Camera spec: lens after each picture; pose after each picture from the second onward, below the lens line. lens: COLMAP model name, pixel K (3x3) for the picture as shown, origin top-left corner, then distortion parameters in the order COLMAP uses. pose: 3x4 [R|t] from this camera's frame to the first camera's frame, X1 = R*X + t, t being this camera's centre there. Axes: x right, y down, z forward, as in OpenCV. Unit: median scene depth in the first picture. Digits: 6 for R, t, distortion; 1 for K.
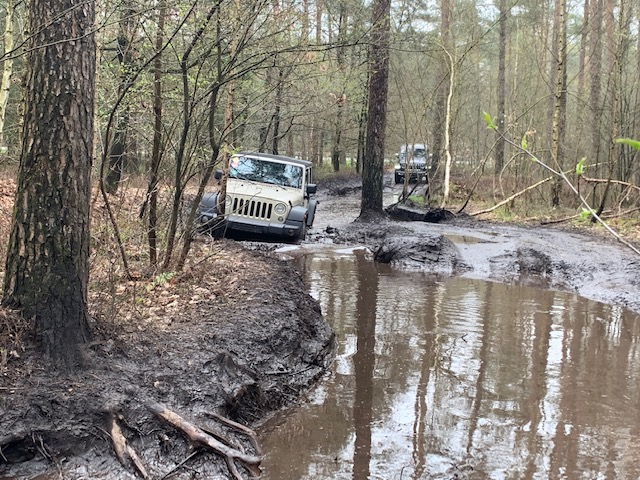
lens RADIAL K [[897.6, 0, 313.6], [0, 897.6, 238.8], [0, 0, 1]] dist [0.060621, 0.000000]
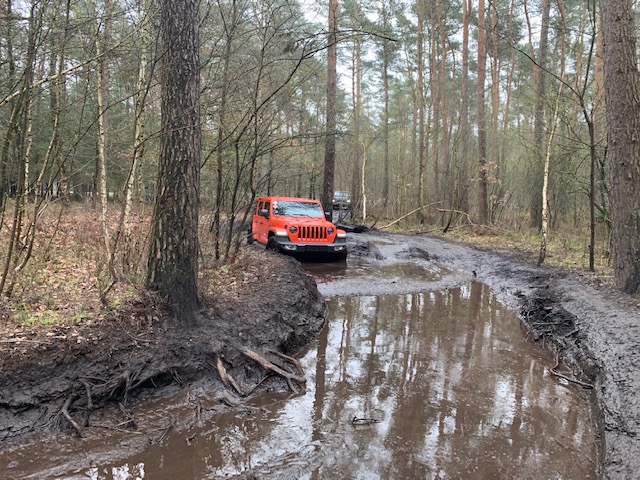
lens RADIAL K [[483.6, 0, 320.4], [0, 483.6, 237.5], [0, 0, 1]] dist [0.029554, -0.027644]
pose [[0.996655, -0.007914, 0.081336, -0.079688], [0.008615, 0.999929, -0.008271, -0.007298], [-0.081265, 0.008944, 0.996652, 0.077204]]
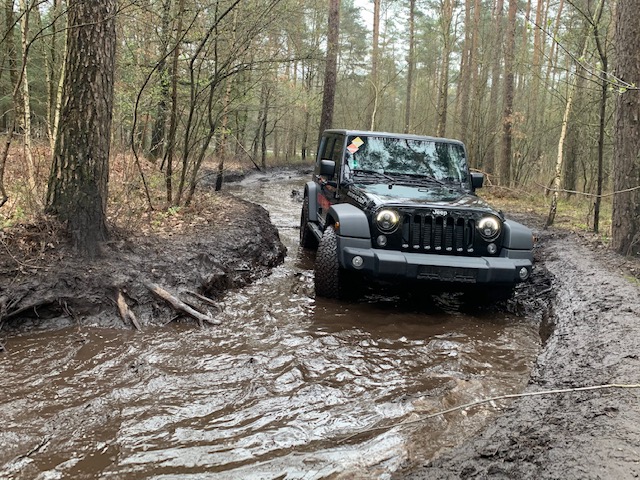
lens RADIAL K [[555.0, 0, 326.0], [0, 555.0, 232.0], [0, 0, 1]] dist [0.021818, -0.014510]
pose [[0.997308, 0.033268, 0.065345, 0.035709], [-0.036390, 0.998223, 0.047181, 0.036558], [-0.063659, -0.049431, 0.996747, 0.067528]]
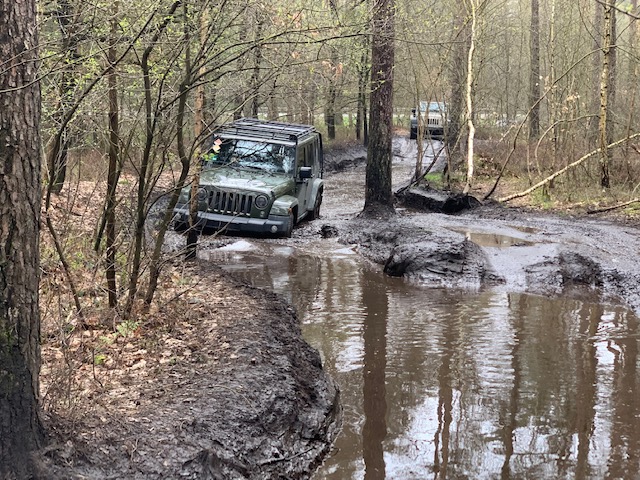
lens RADIAL K [[1117.7, 0, 303.9], [0, 1117.7, 247.2], [0, 0, 1]] dist [0.030295, 0.000000]
pose [[0.999716, -0.023830, -0.000911, -0.005274], [0.023847, 0.999177, 0.032798, -0.076933], [0.000129, -0.032810, 0.999462, -0.012214]]
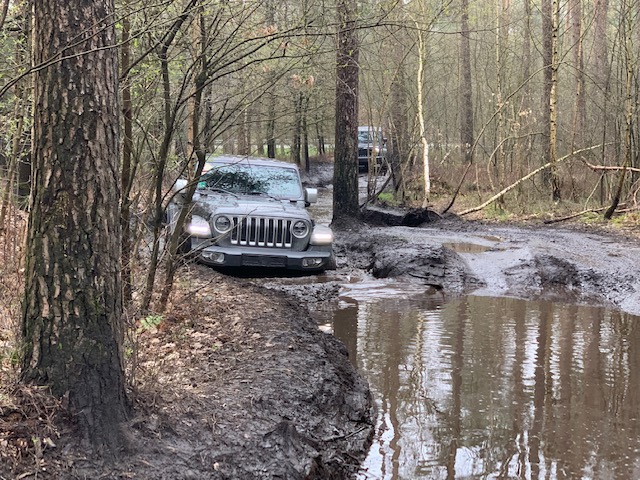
lens RADIAL K [[1105.8, 0, 331.3], [0, 1105.8, 248.8], [0, 0, 1]] dist [0.056200, 0.000000]
pose [[0.994612, -0.045854, 0.092973, -0.125731], [0.045331, 0.998942, 0.007727, -0.029784], [-0.093229, -0.003471, 0.995639, 0.000519]]
